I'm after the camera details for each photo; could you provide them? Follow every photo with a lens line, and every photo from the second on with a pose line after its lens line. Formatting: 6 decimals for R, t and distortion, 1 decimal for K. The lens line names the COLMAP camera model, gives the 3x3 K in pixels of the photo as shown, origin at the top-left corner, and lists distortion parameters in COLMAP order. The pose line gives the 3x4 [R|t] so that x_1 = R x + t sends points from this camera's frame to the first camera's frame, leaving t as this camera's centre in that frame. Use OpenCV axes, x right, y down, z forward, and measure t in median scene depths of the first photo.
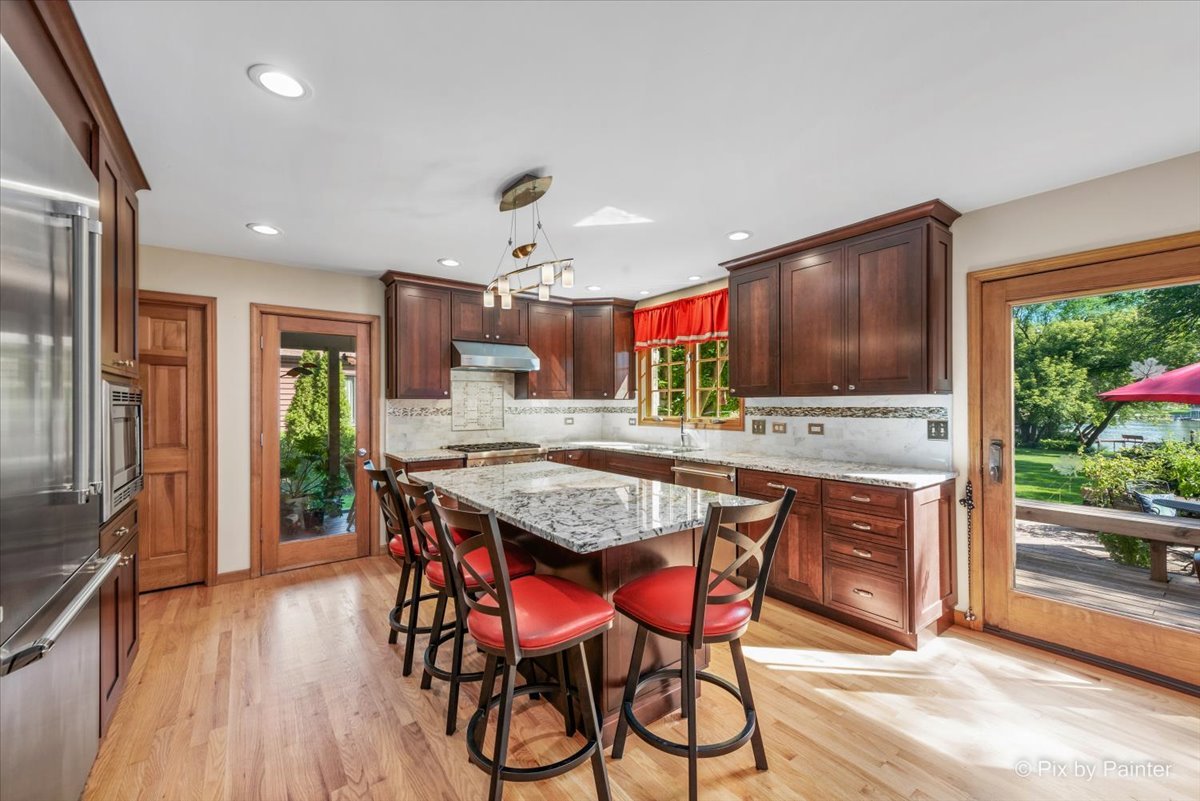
lens RADIAL K [[473.5, 0, 602.0], [0, 473.5, 403.9], [0, 0, 1]] dist [0.001386, 0.000056]
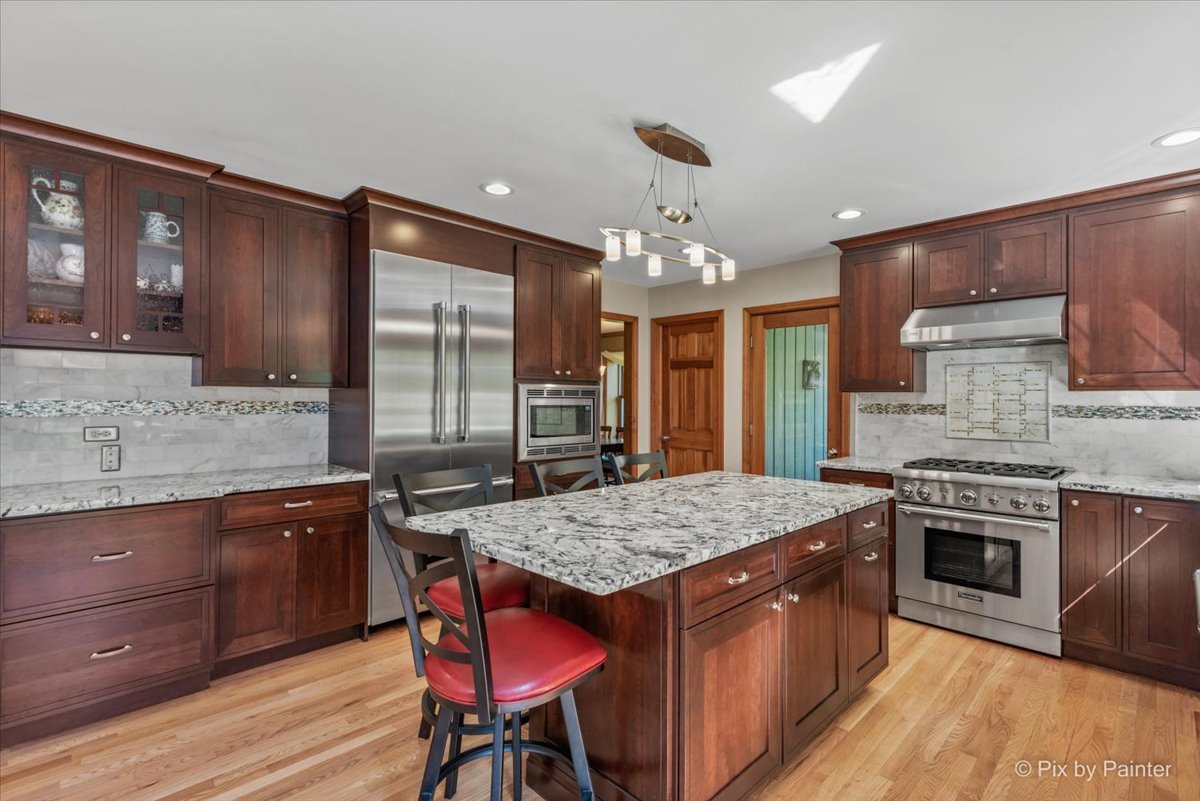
lens RADIAL K [[564.6, 0, 600.0], [0, 564.6, 395.5], [0, 0, 1]] dist [-0.002899, -0.000287]
pose [[0.122958, -0.001848, -0.992410, 0.452509], [-0.004927, 0.999985, -0.002473, -0.000027], [0.992400, 0.005193, 0.122947, 0.413702]]
